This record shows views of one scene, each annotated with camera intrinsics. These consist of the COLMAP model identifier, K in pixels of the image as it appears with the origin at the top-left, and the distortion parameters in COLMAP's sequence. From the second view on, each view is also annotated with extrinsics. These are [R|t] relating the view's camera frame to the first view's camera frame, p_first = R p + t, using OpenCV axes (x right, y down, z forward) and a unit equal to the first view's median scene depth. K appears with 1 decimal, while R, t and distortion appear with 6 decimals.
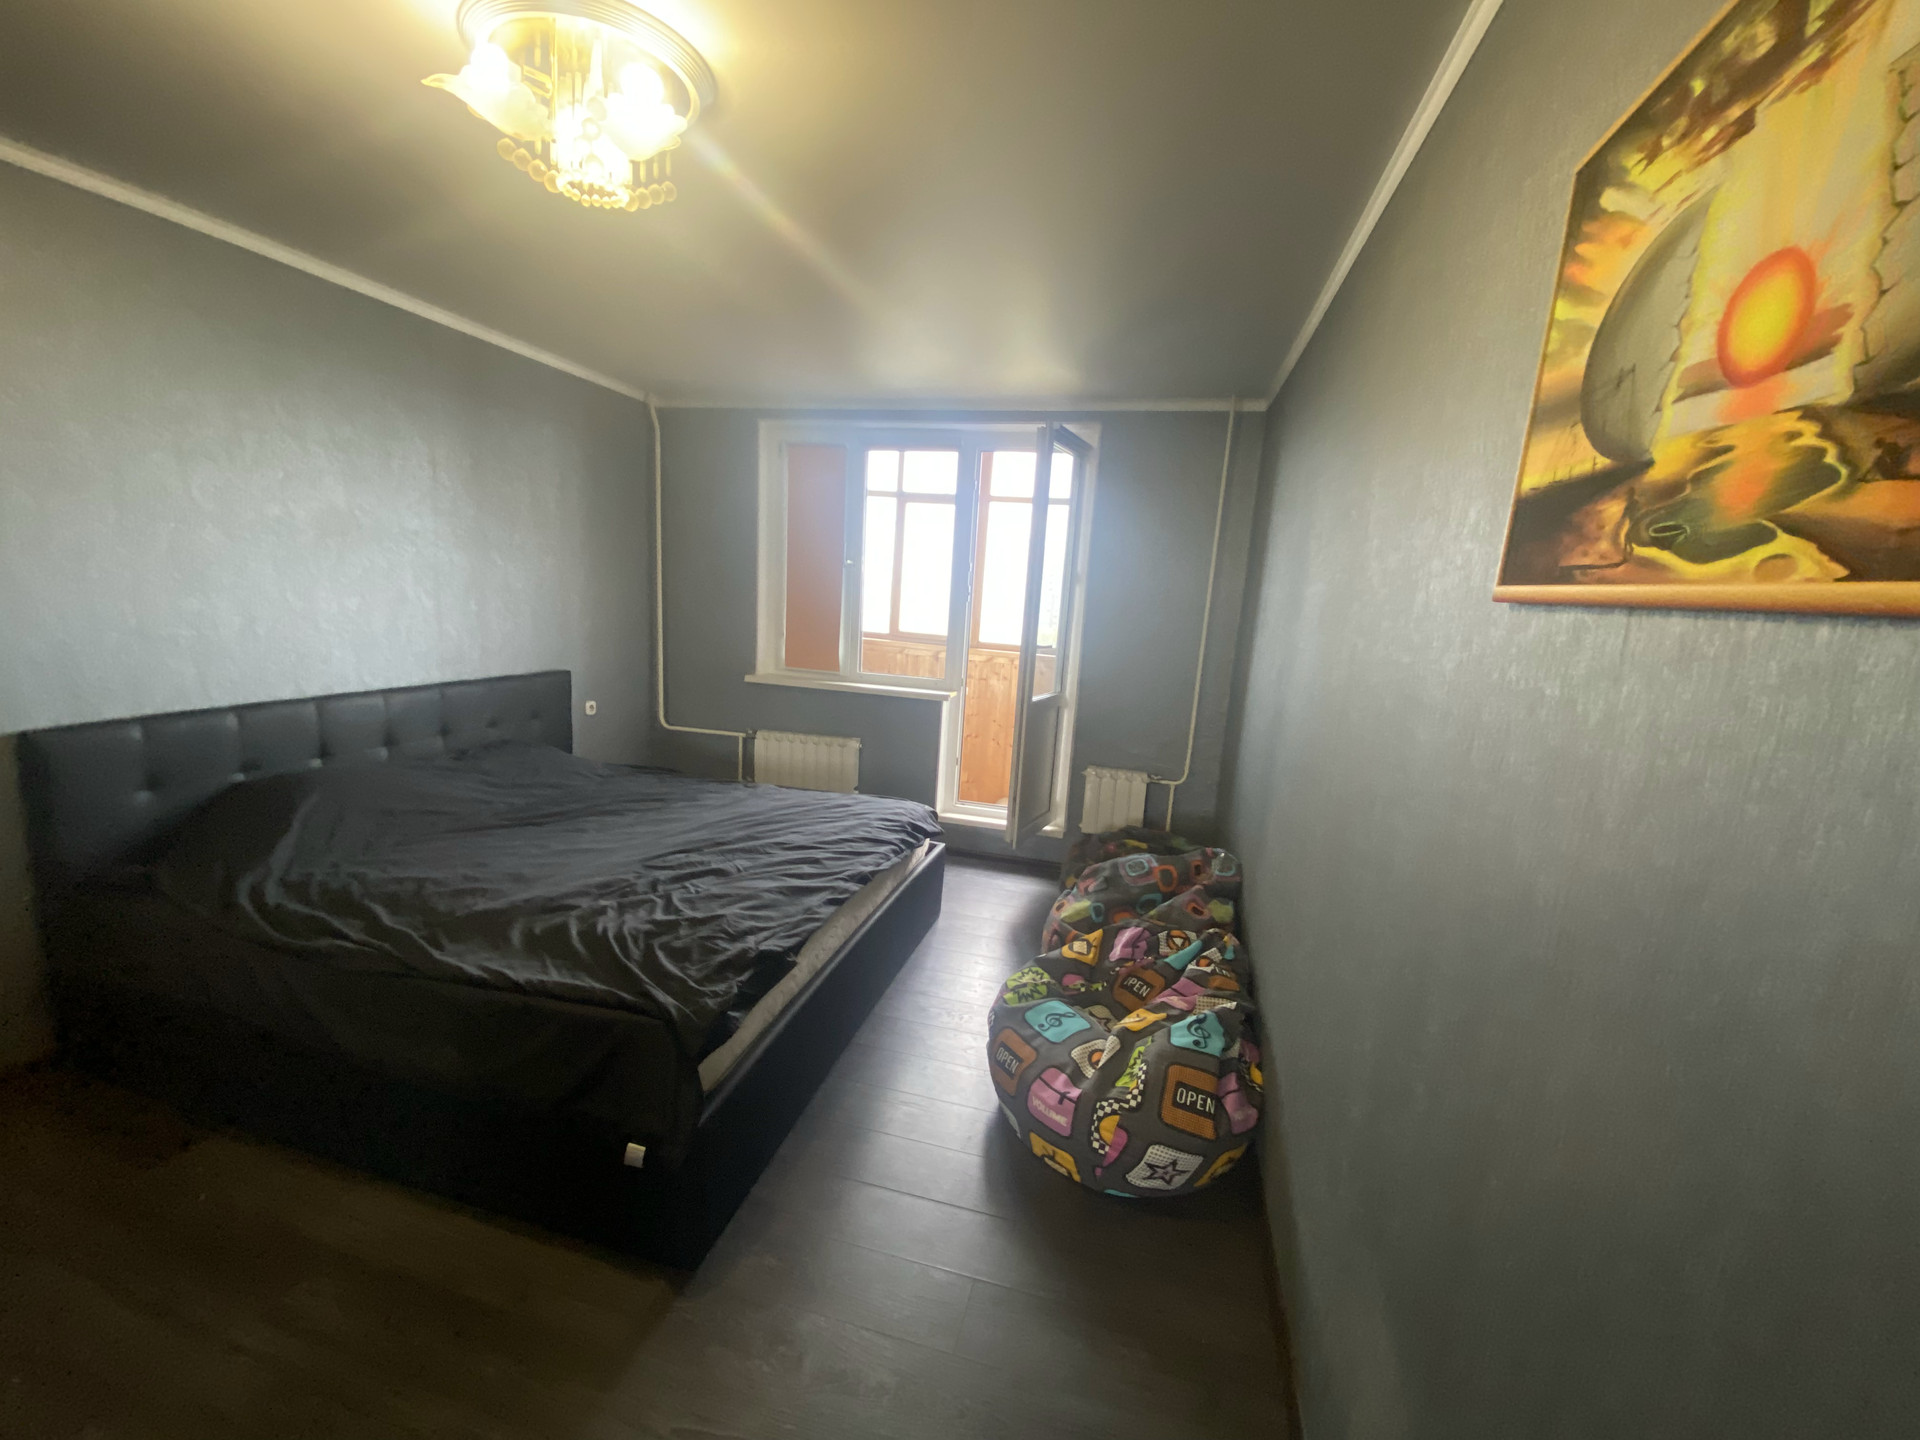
lens RADIAL K [[786.2, 0, 960.0], [0, 786.2, 720.0], [0, 0, 1]] dist [0.001781, -0.015462]
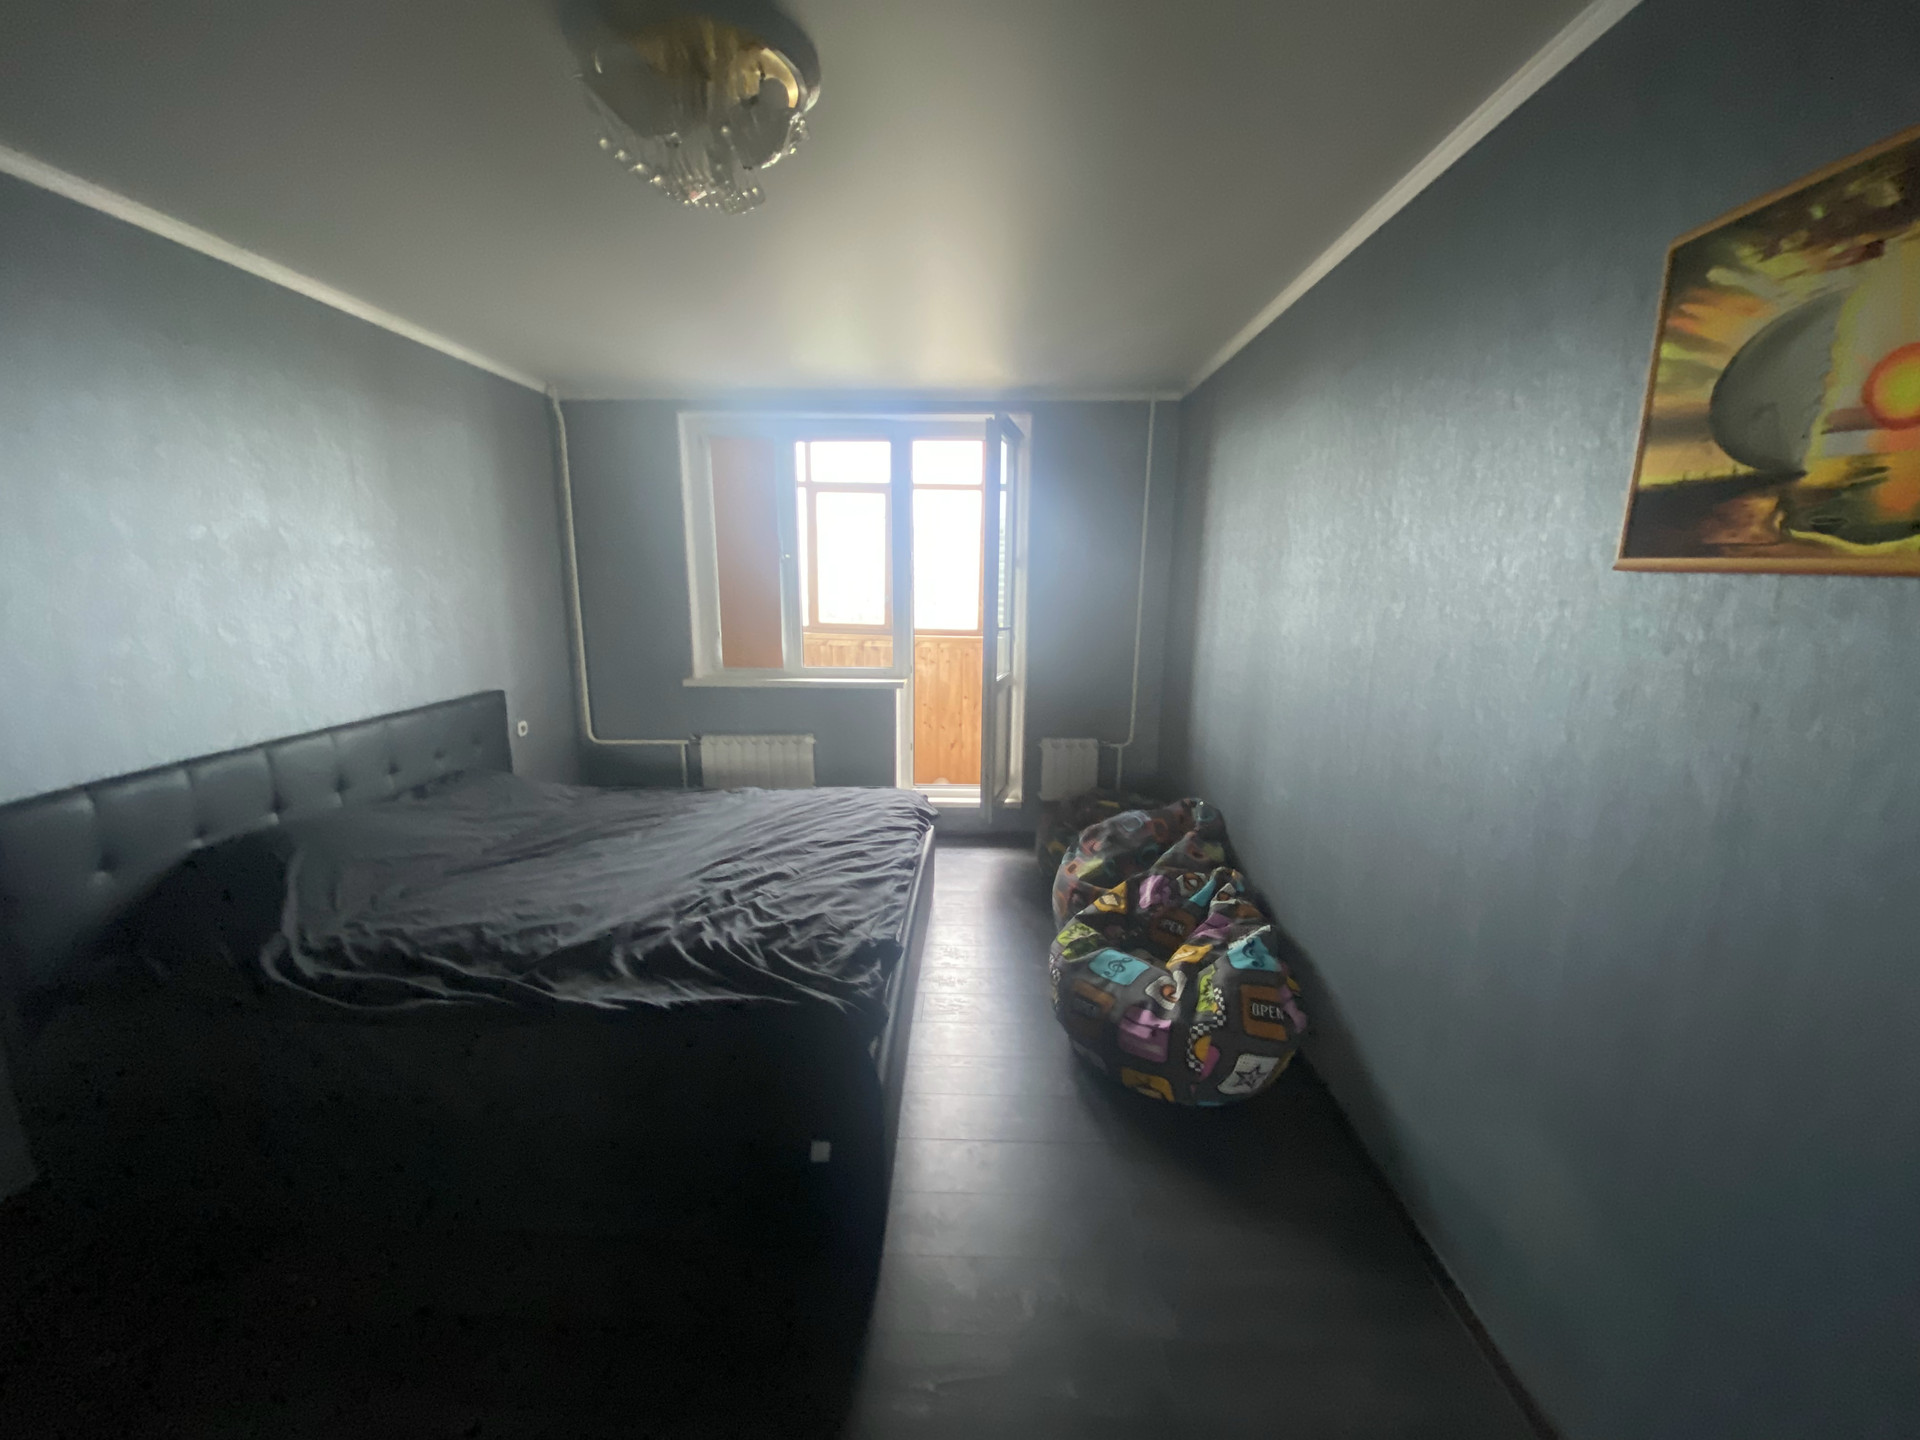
lens RADIAL K [[787.7, 0, 960.0], [0, 787.7, 720.0], [0, 0, 1]] dist [0.007515, -0.015497]
pose [[0.973760, -0.093855, 0.207322, -0.261185], [0.089170, 0.995507, 0.031852, -0.014839], [-0.209380, -0.012529, 0.977754, -0.025695]]
